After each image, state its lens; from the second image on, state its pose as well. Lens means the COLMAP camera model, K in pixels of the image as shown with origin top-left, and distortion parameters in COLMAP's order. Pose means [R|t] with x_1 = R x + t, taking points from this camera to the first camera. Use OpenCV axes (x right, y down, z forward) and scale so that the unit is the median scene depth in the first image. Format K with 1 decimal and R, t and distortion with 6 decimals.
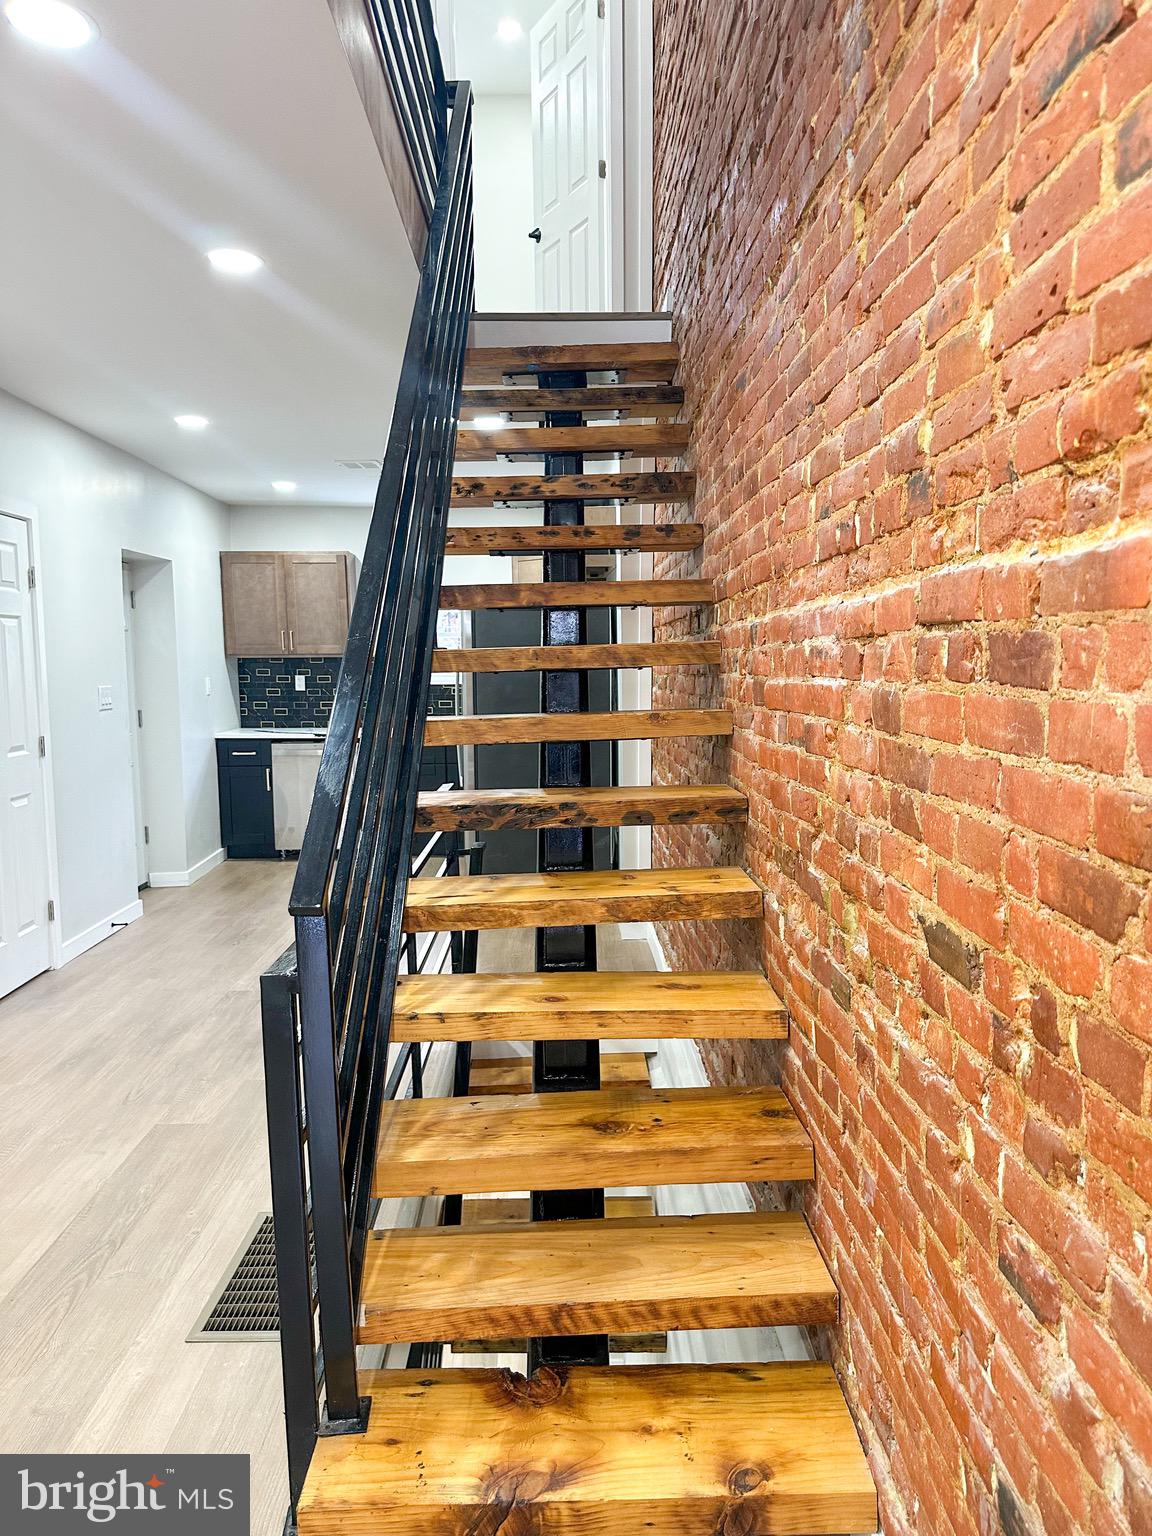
lens RADIAL K [[1062.6, 0, 576.1], [0, 1062.6, 768.2], [0, 0, 1]] dist [0.010315, -0.003080]
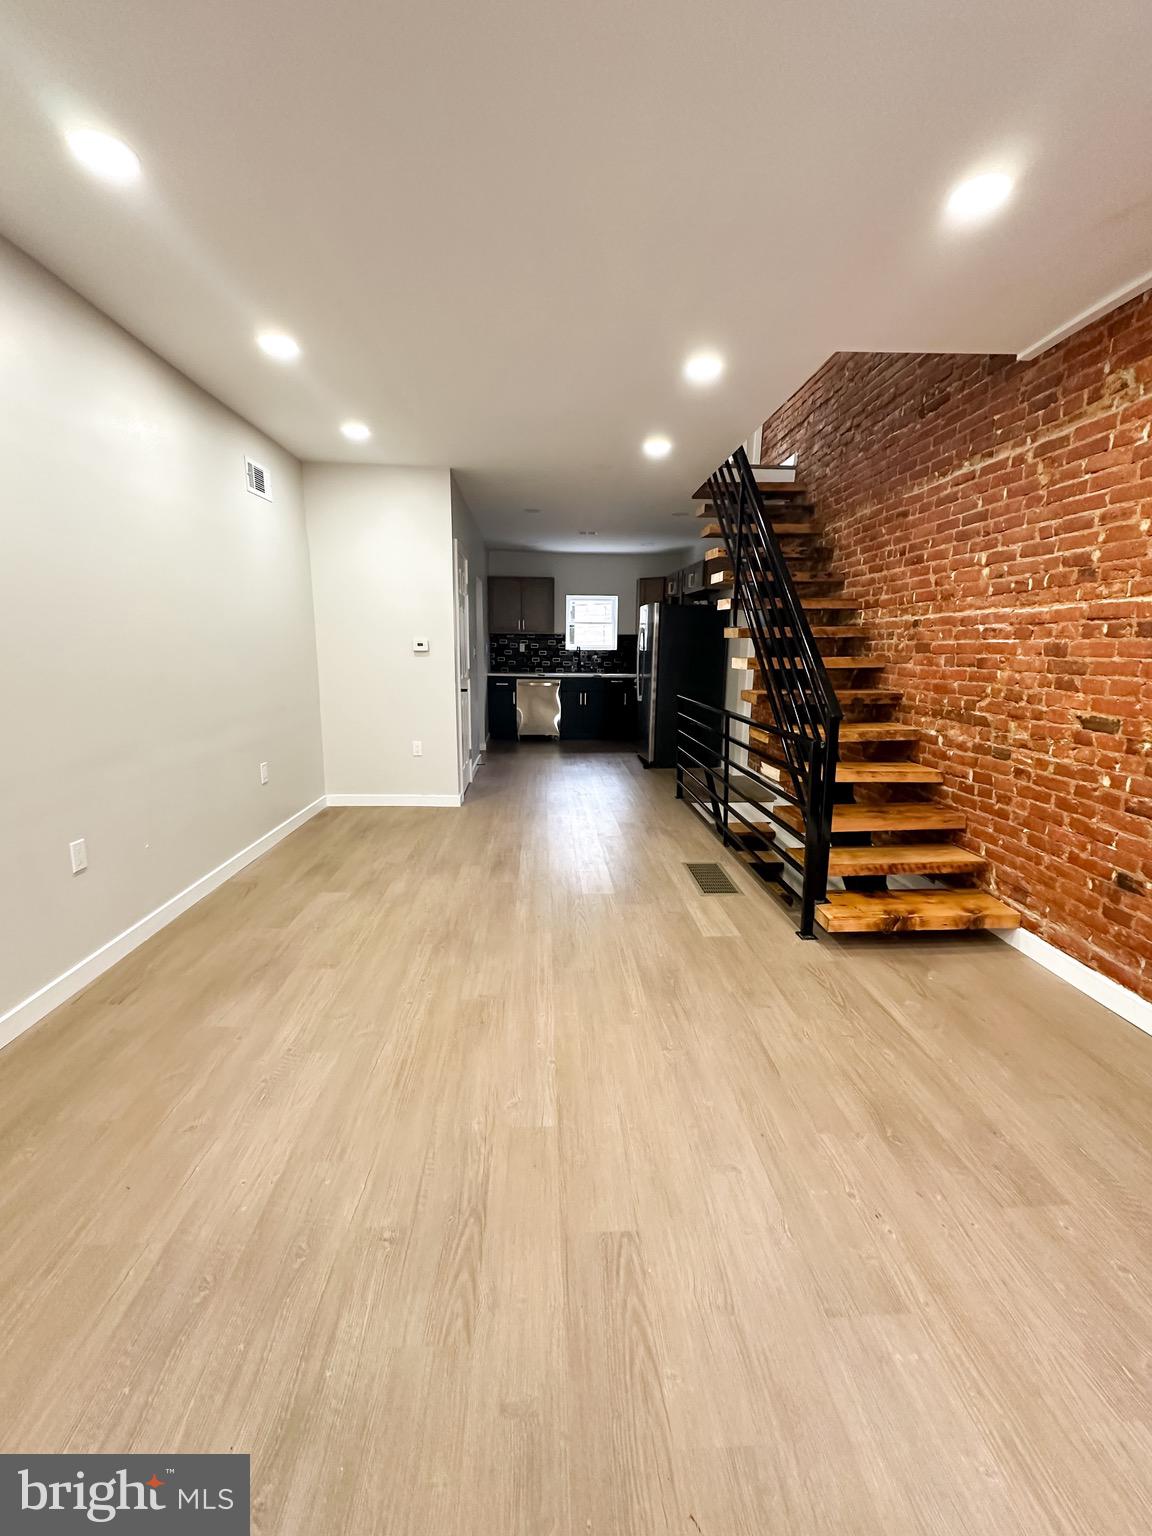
lens RADIAL K [[609.9, 0, 573.1], [0, 609.9, 768.5], [0, 0, 1]] dist [0.000429, 0.000071]
pose [[0.999444, 0.011965, 0.031129, -0.957987], [-0.015132, 0.994504, 0.103596, 0.103950], [-0.029719, -0.104010, 0.994132, -0.578956]]
